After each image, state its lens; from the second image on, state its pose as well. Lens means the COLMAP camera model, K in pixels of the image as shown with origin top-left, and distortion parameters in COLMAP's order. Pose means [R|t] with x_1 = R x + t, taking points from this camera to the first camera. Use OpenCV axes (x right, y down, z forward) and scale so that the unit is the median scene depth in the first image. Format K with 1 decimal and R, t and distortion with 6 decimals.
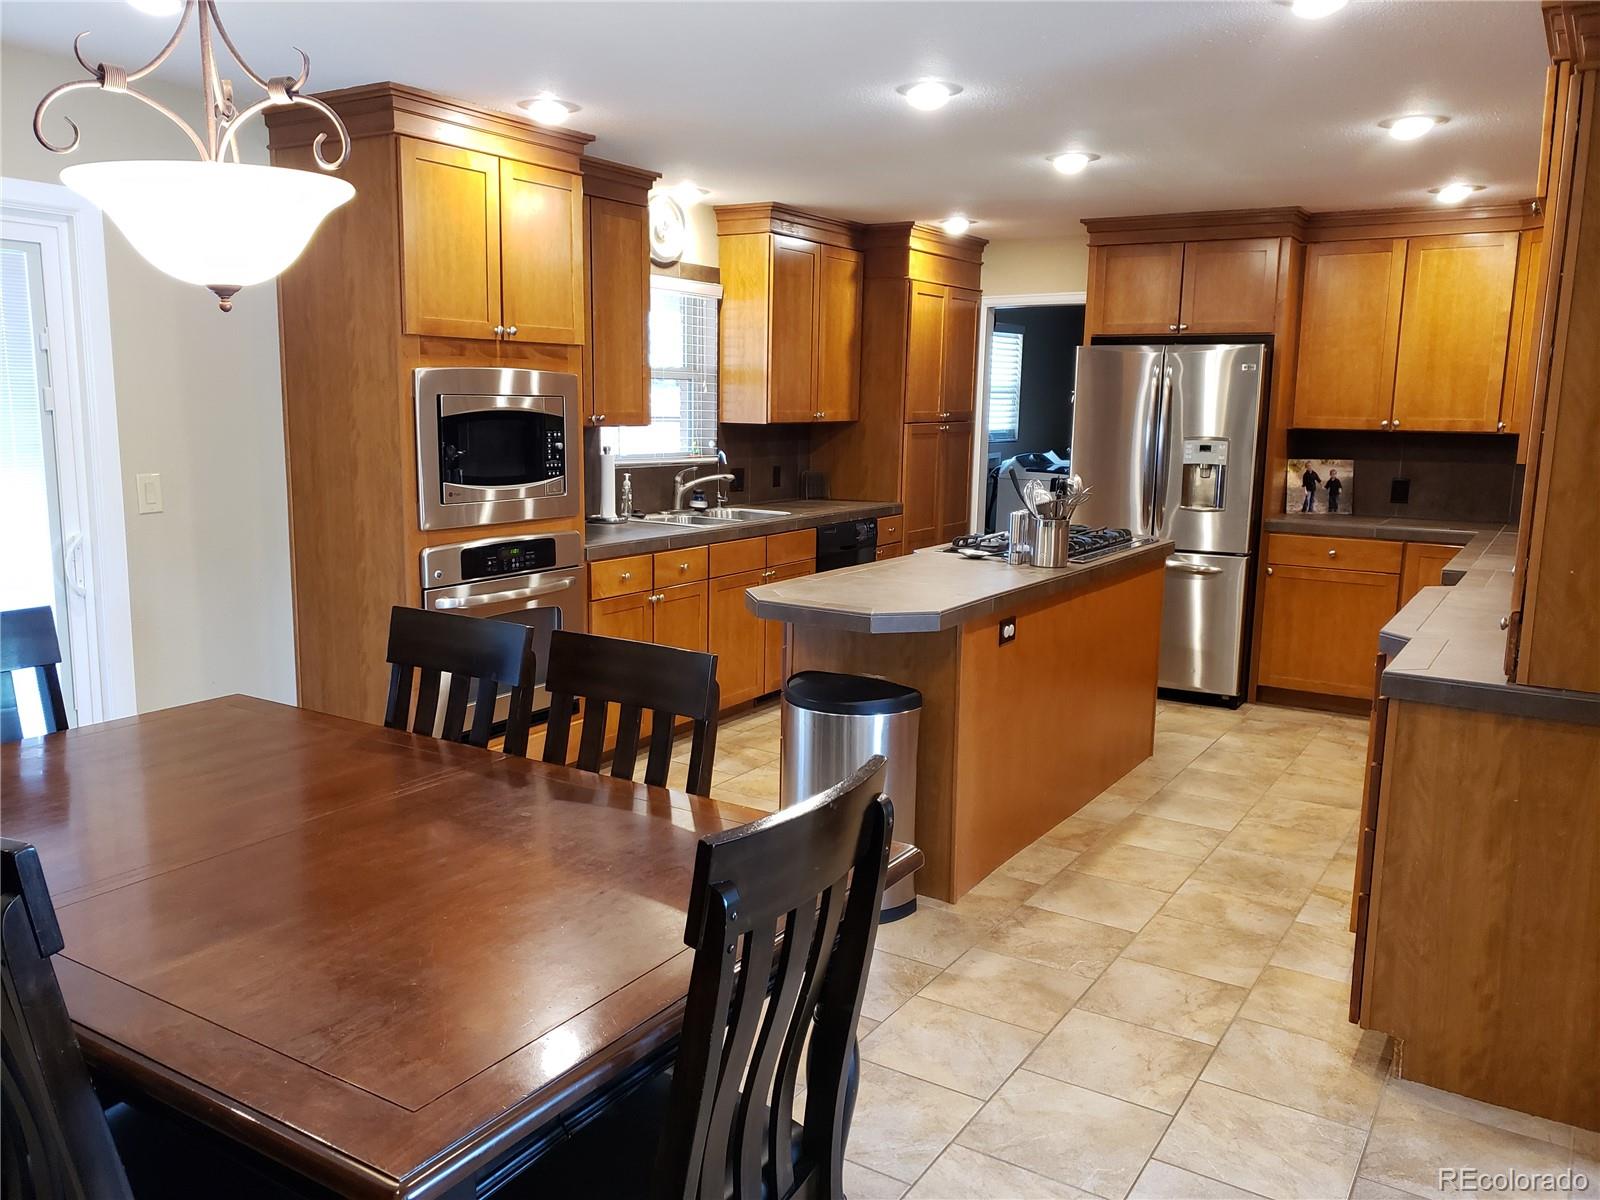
lens RADIAL K [[1295.2, 0, 800.0], [0, 1295.2, 600.0], [0, 0, 1]] dist [0.047468, -0.000343]
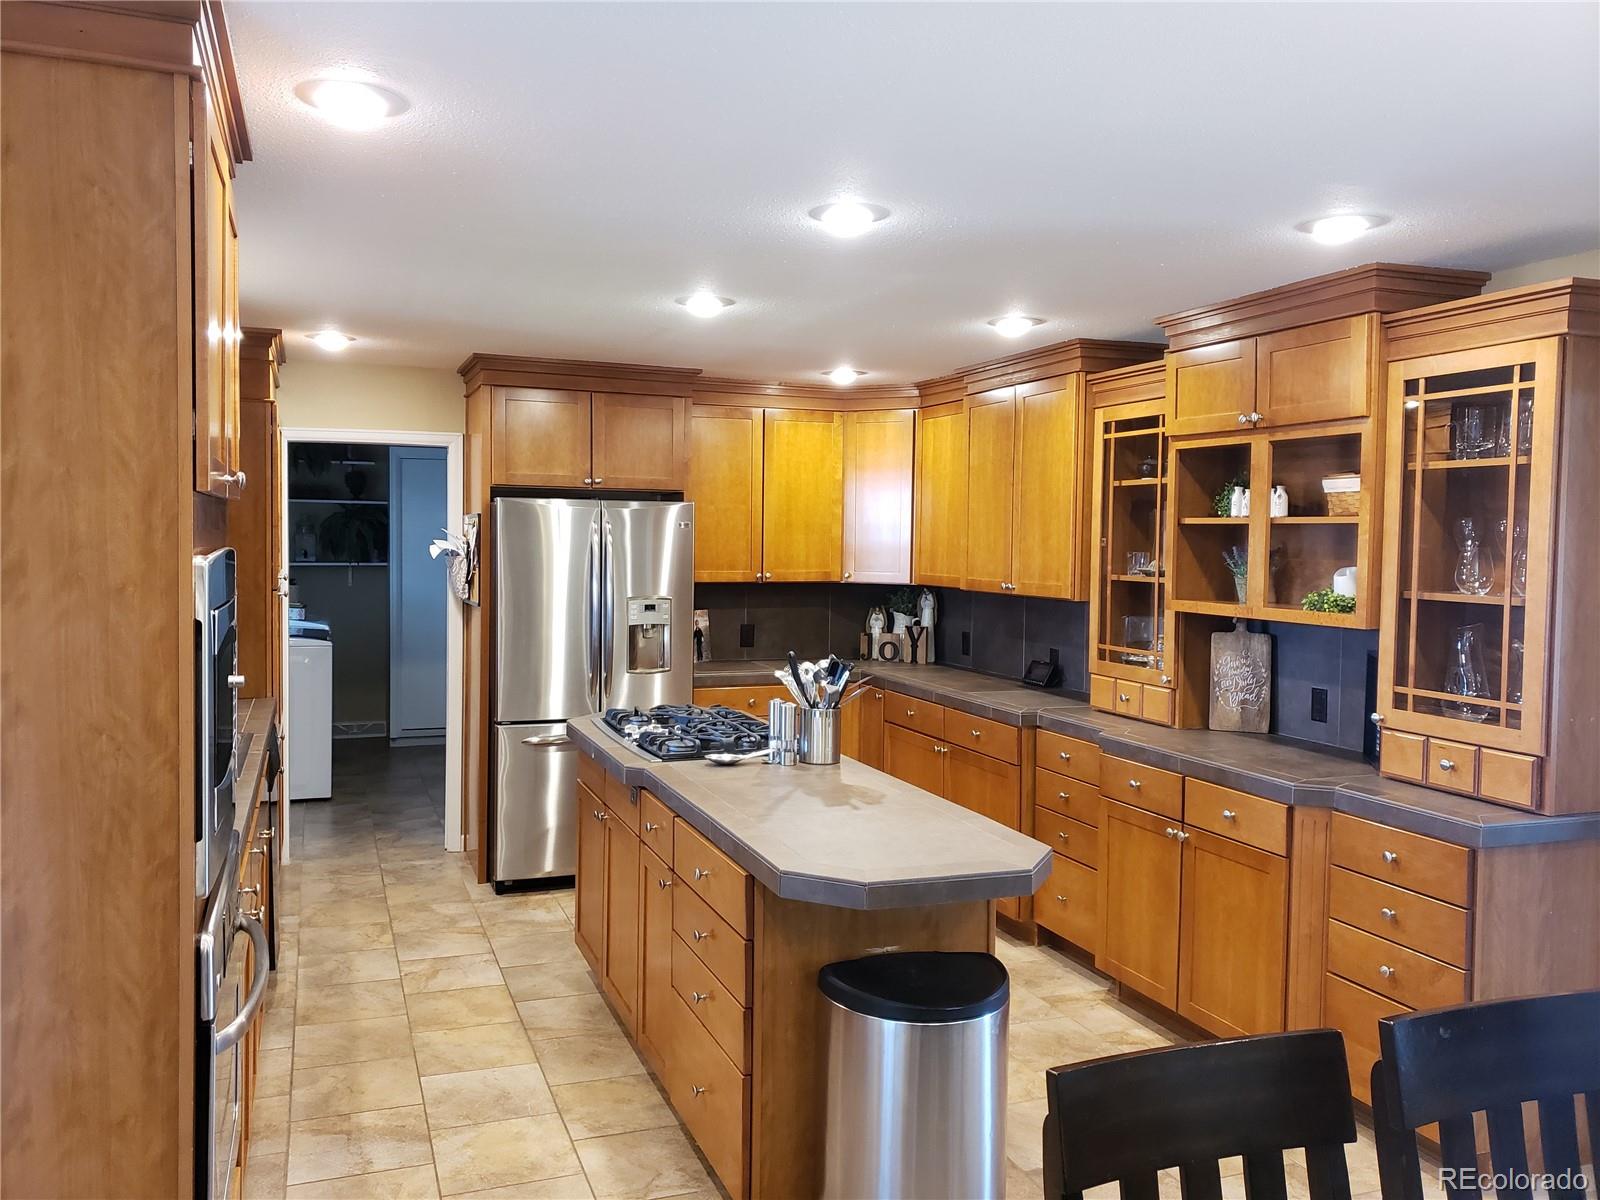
lens RADIAL K [[1230.0, 0, 800.0], [0, 1230.0, 600.0], [0, 0, 1]] dist [0.152868, -0.244282]
pose [[0.607649, -0.051294, 0.792548, -0.339190], [0.125044, 0.991645, -0.031693, -0.079525], [-0.784300, 0.118361, 0.608986, 0.361382]]
